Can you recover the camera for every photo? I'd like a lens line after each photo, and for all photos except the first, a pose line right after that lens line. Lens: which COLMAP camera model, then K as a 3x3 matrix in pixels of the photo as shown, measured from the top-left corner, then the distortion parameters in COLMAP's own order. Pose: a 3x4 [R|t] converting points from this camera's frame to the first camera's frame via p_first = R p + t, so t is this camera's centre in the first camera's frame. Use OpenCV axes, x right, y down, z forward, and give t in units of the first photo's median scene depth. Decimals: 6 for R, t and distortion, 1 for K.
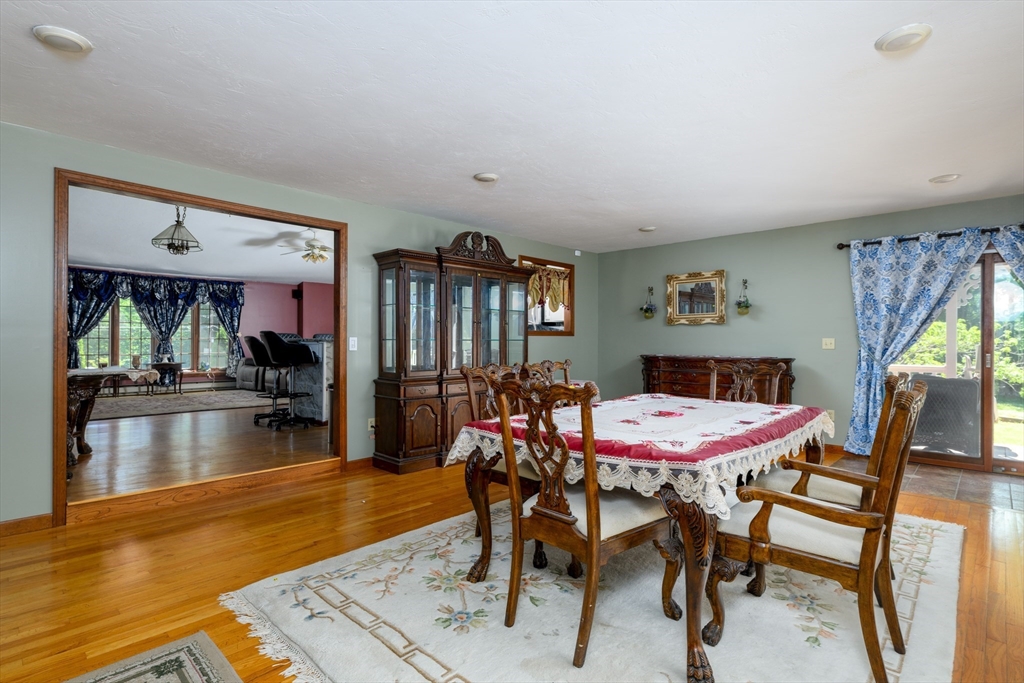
lens RADIAL K [[499.8, 0, 512.0], [0, 499.8, 341.5], [0, 0, 1]] dist [-0.001136, -0.000350]
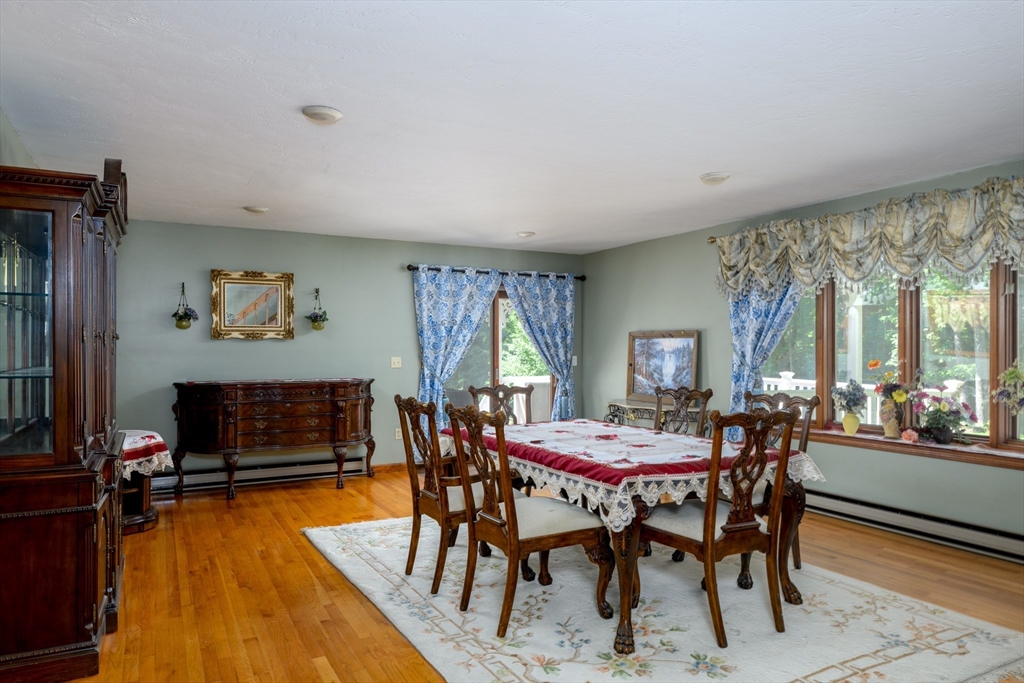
lens RADIAL K [[660.6, 0, 512.0], [0, 660.6, 341.5], [0, 0, 1]] dist [0.004558, 0.001271]
pose [[0.316017, 0.009777, 0.948703, -0.595793], [0.002229, 0.999936, -0.011048, -0.024343], [-0.948751, 0.005606, 0.315975, 0.395299]]
